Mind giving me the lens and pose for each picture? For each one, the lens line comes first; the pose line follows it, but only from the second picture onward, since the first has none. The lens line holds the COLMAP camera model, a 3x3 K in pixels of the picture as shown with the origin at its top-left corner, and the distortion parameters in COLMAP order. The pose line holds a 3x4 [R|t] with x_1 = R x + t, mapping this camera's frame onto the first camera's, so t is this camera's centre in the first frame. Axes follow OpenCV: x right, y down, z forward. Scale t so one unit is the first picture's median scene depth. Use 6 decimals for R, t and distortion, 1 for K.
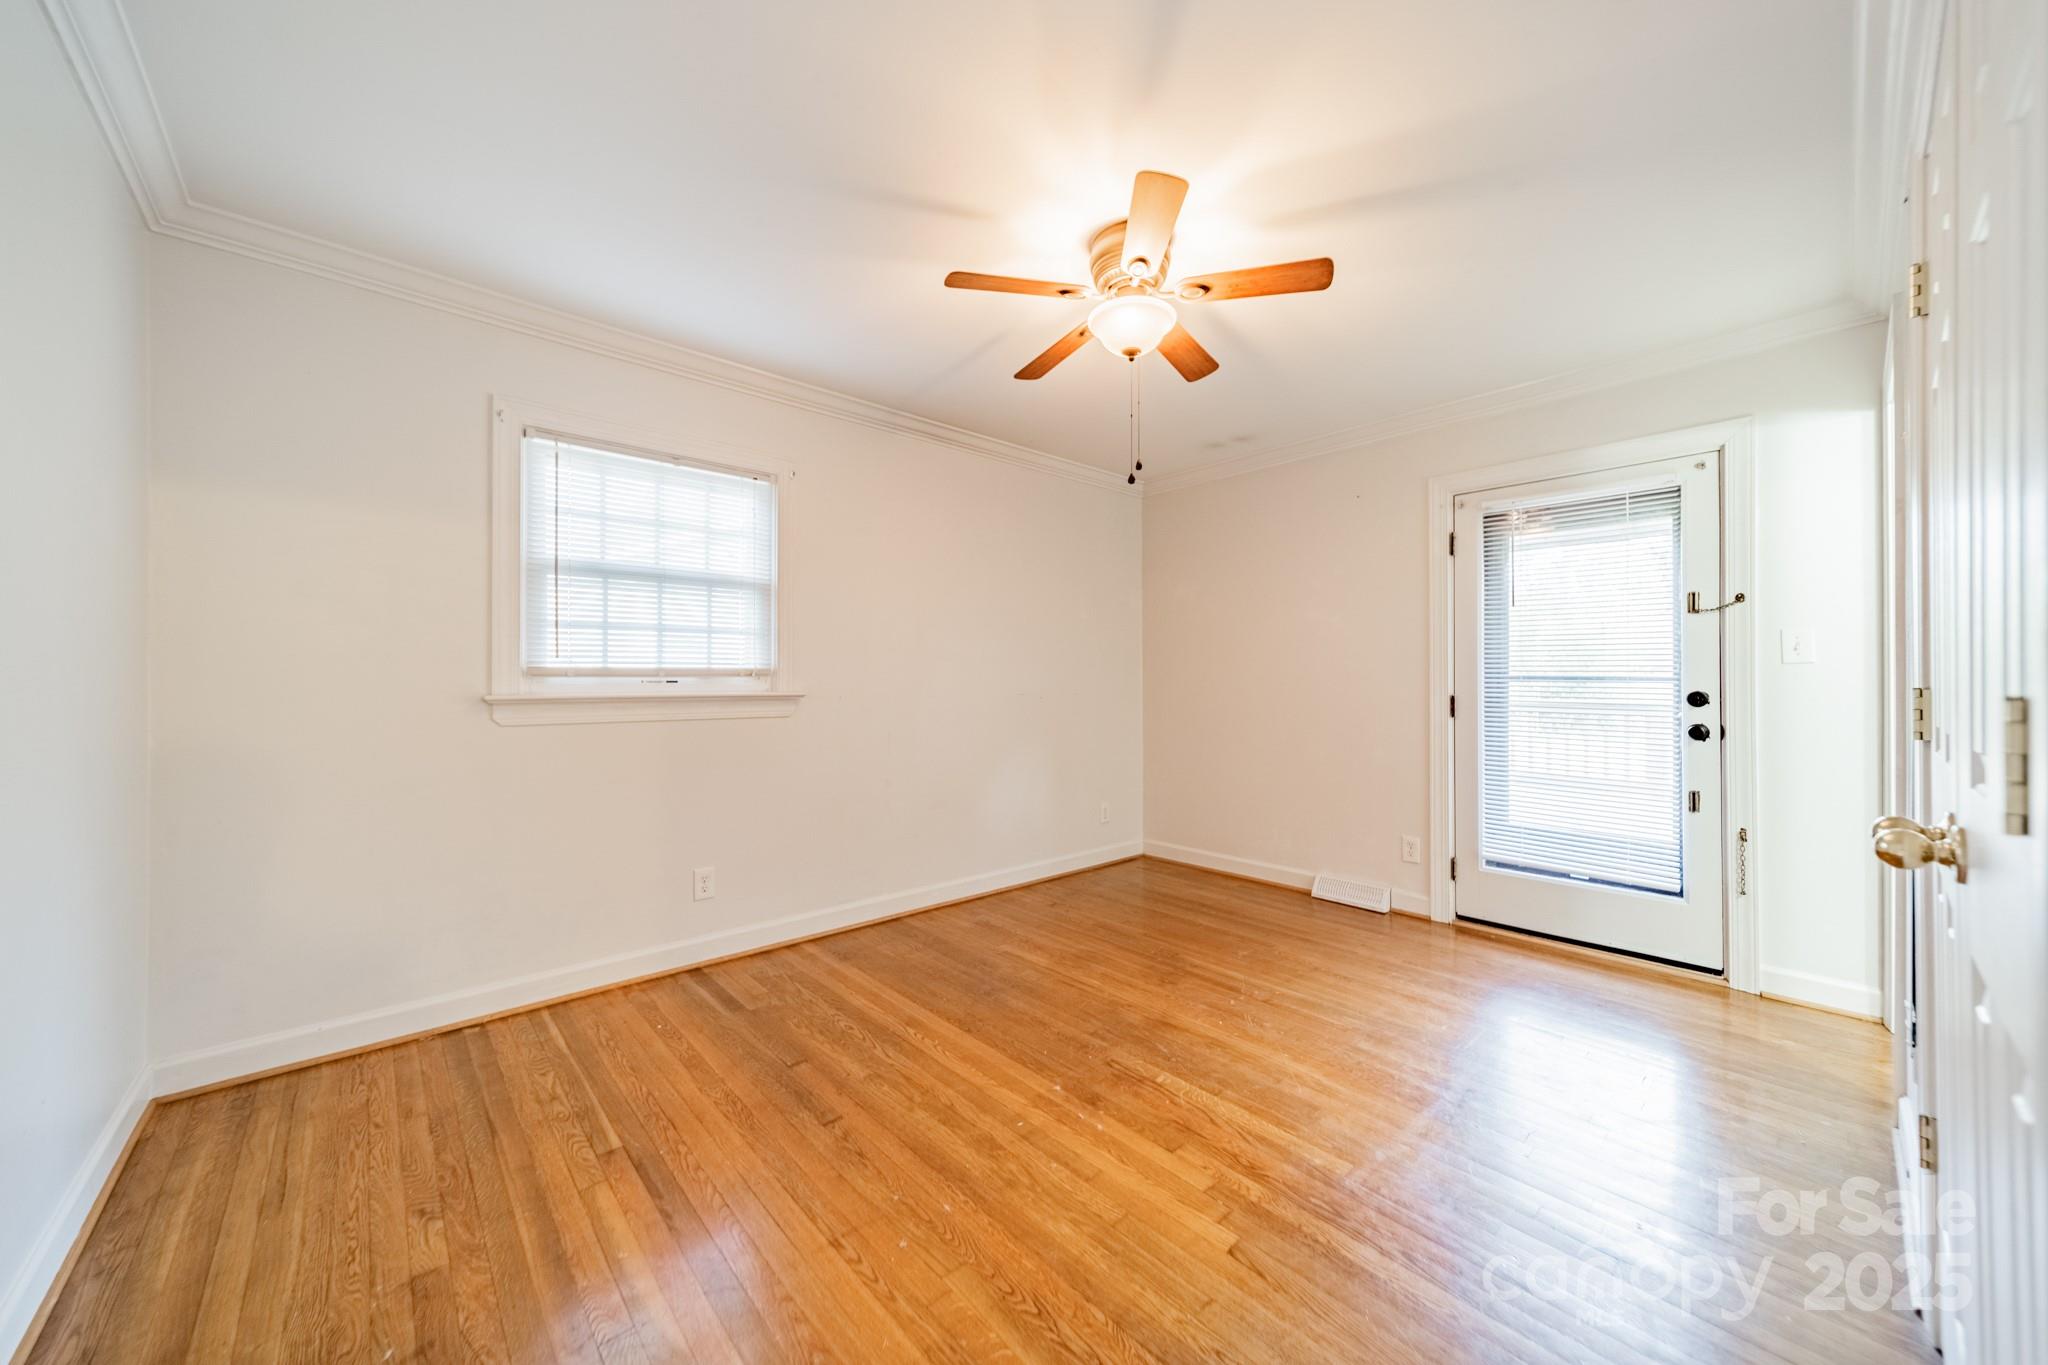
lens RADIAL K [[728.4, 0, 1028.1], [0, 728.4, 677.7], [0, 0, 1]] dist [0.007385, 0.000192]
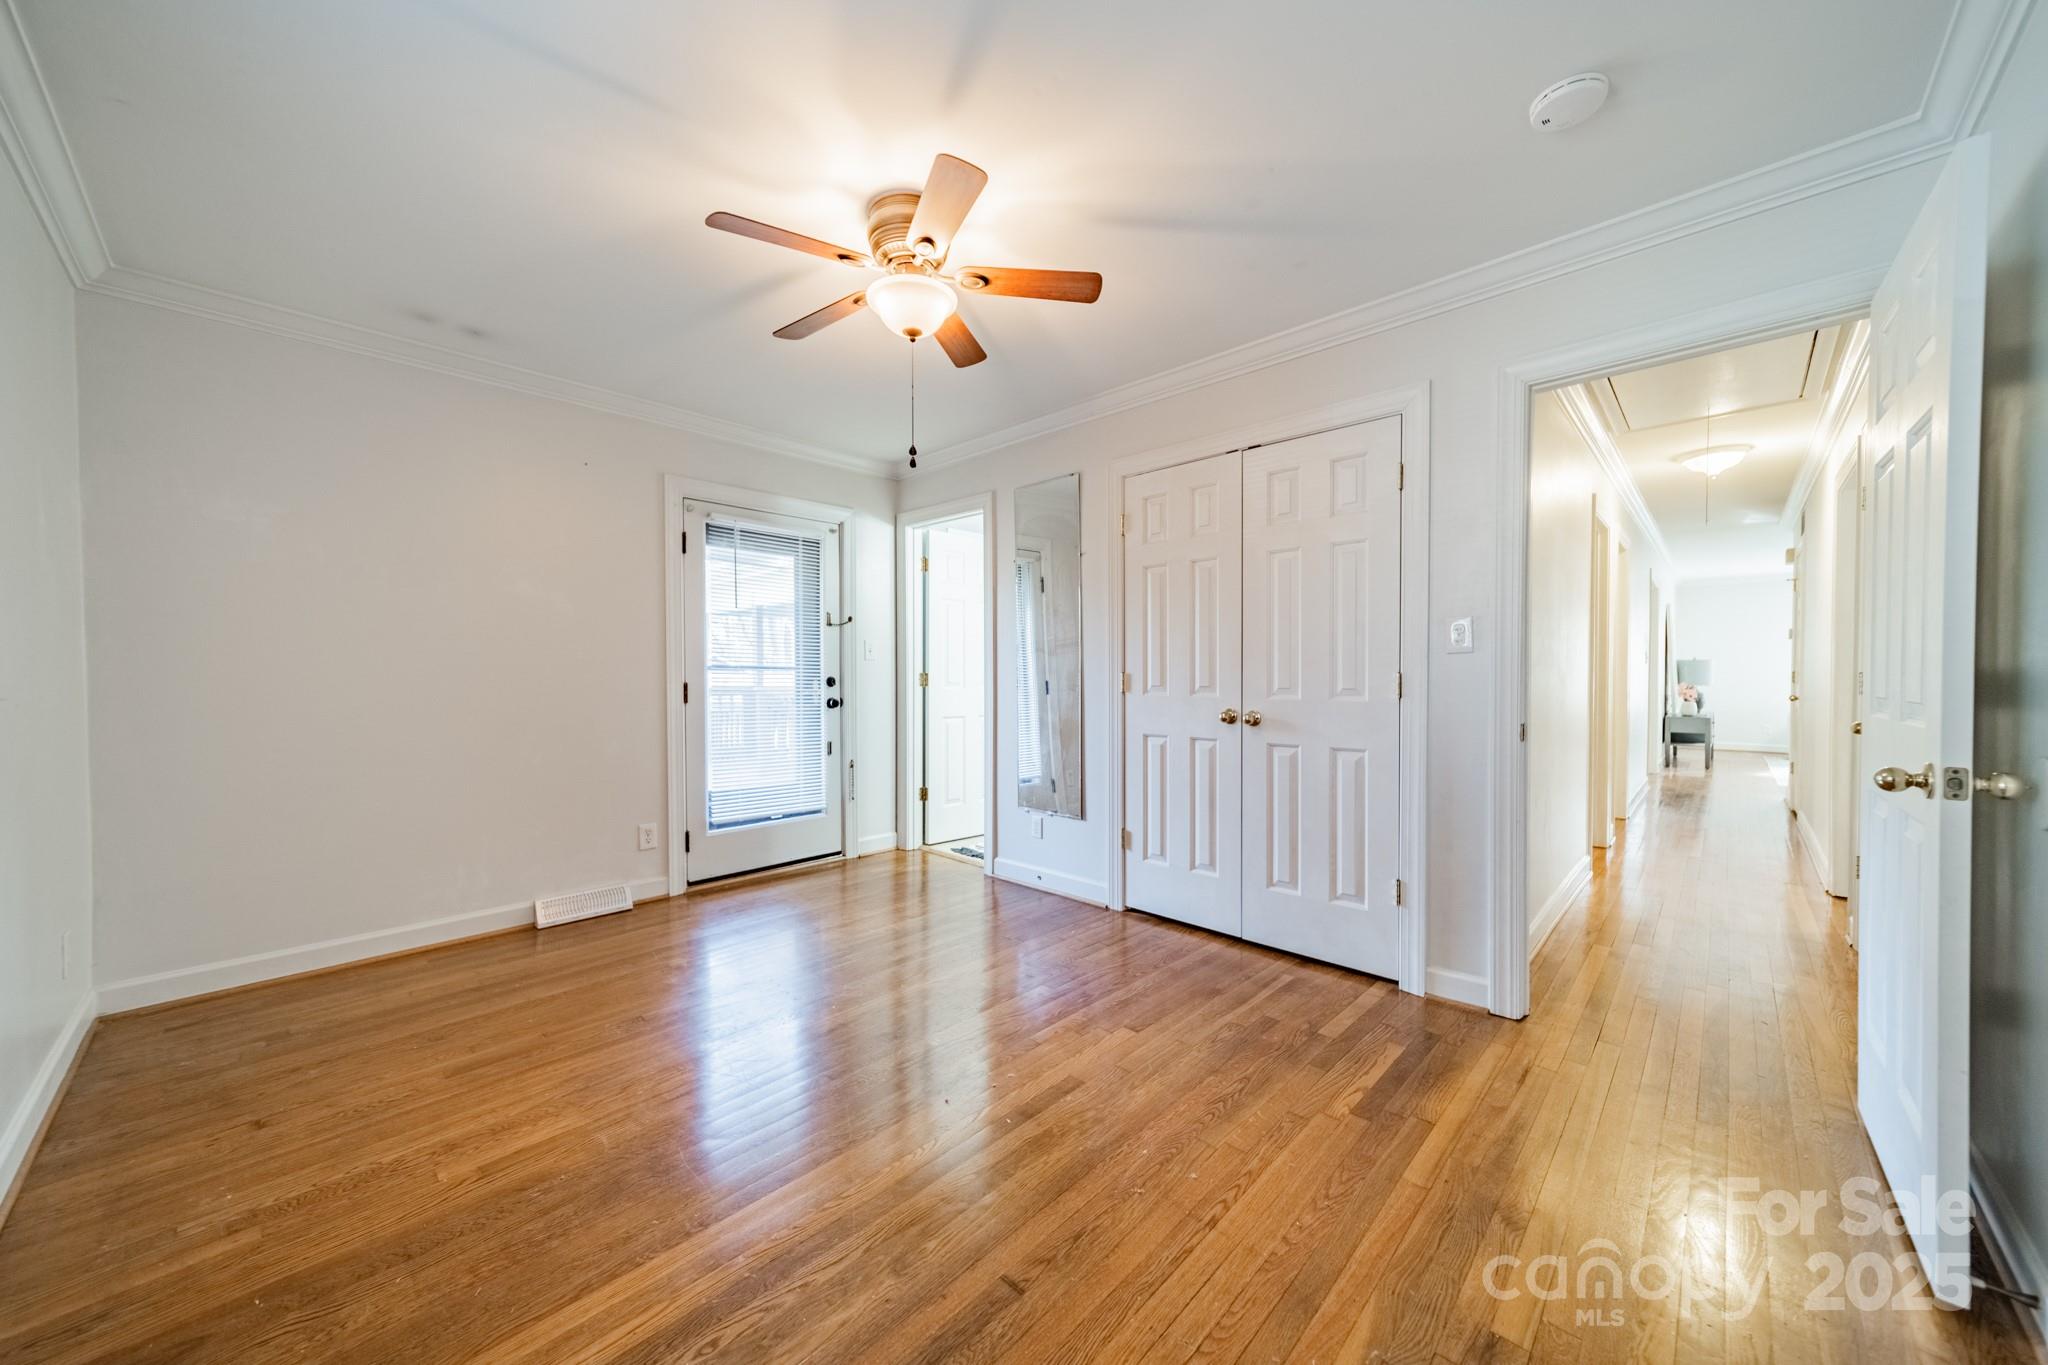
lens RADIAL K [[728.4, 0, 1028.1], [0, 728.4, 677.7], [0, 0, 1]] dist [0.007385, 0.000192]
pose [[-0.073164, -0.006630, 0.997298, -0.612977], [-0.007121, 0.999956, 0.006126, 0.007824], [-0.997294, -0.006654, -0.073208, 0.655118]]
